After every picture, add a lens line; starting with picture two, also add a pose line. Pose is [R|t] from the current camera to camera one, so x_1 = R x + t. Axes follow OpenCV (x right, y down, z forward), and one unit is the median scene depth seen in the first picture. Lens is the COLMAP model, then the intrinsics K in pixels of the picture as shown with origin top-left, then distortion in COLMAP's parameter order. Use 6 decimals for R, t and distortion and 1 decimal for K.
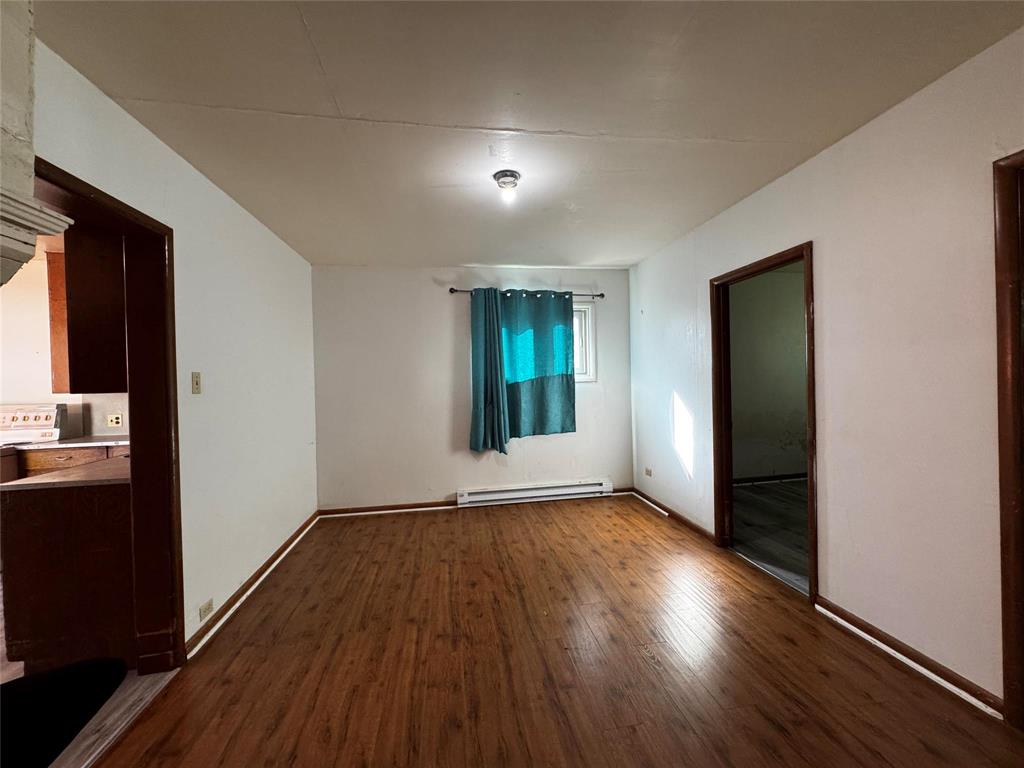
lens RADIAL K [[406.9, 0, 512.9], [0, 406.9, 382.3], [0, 0, 1]] dist [-0.002183, 0.000061]
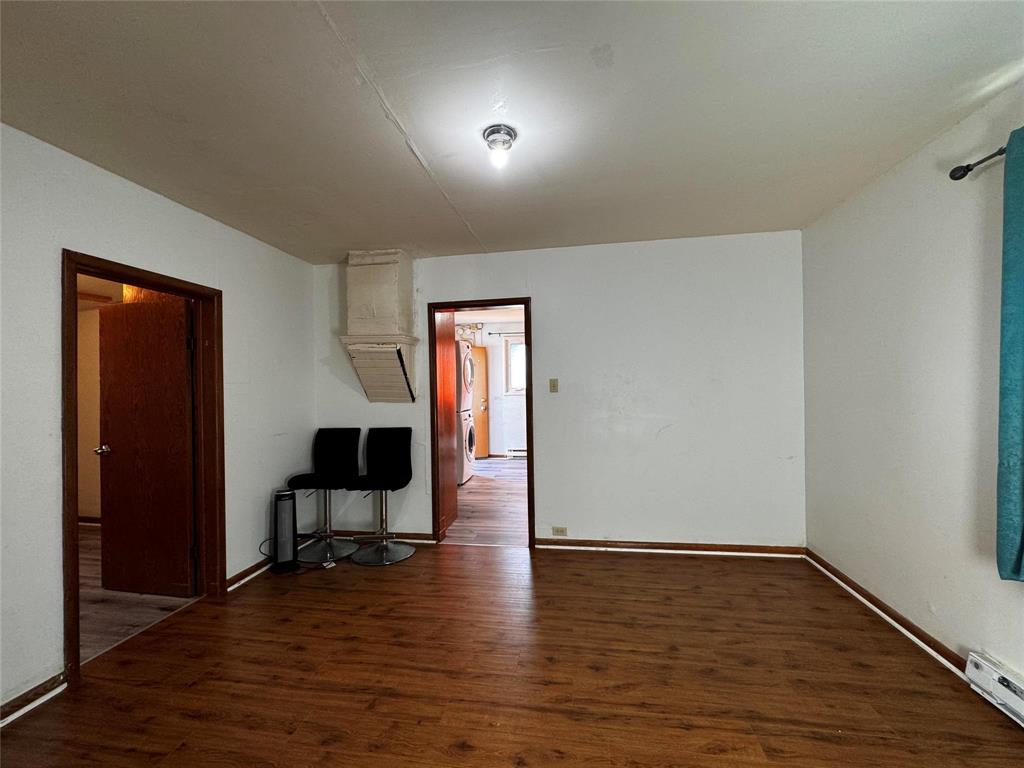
lens RADIAL K [[406.9, 0, 512.9], [0, 406.9, 383.3], [0, 0, 1]] dist [-0.002183, 0.000061]
pose [[-0.302277, 0.031355, -0.952704, 0.443359], [0.019298, 0.999455, 0.026771, -0.030158], [0.953025, -0.010293, -0.302717, 0.756617]]
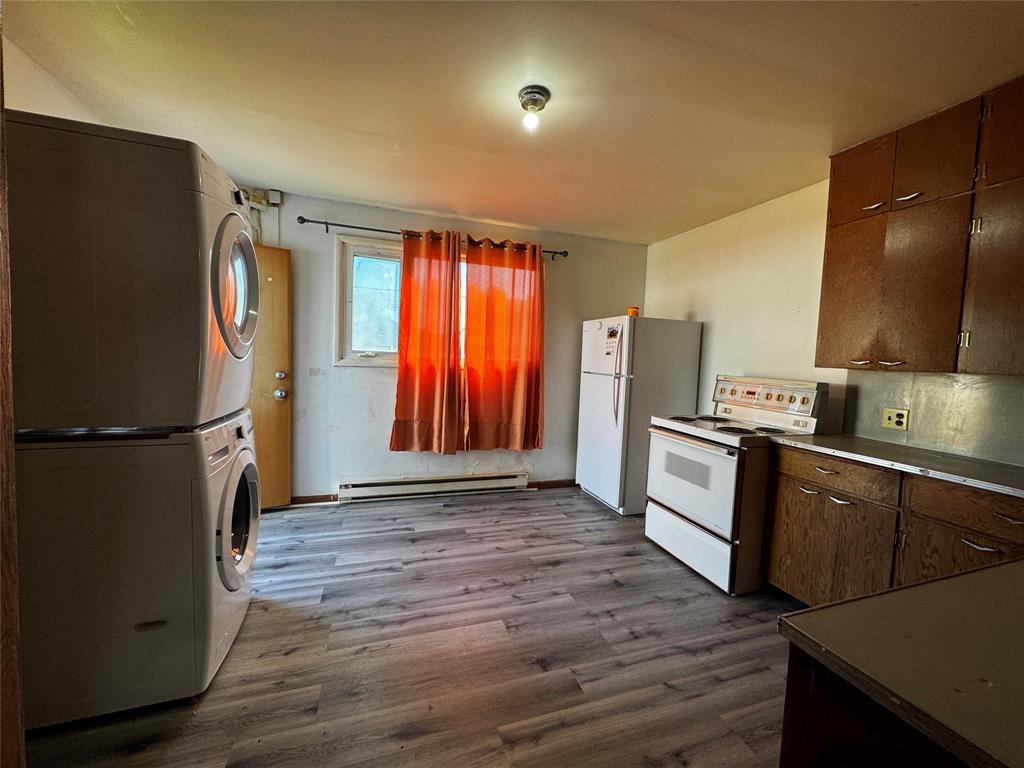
lens RADIAL K [[406.9, 0, 513.7], [0, 406.9, 384.6], [0, 0, 1]] dist [-0.002183, 0.000061]
pose [[0.163849, 0.098255, -0.981580, -0.494679], [-0.051963, 0.994506, 0.090875, 0.019566], [0.985116, 0.036116, 0.168054, 0.350555]]
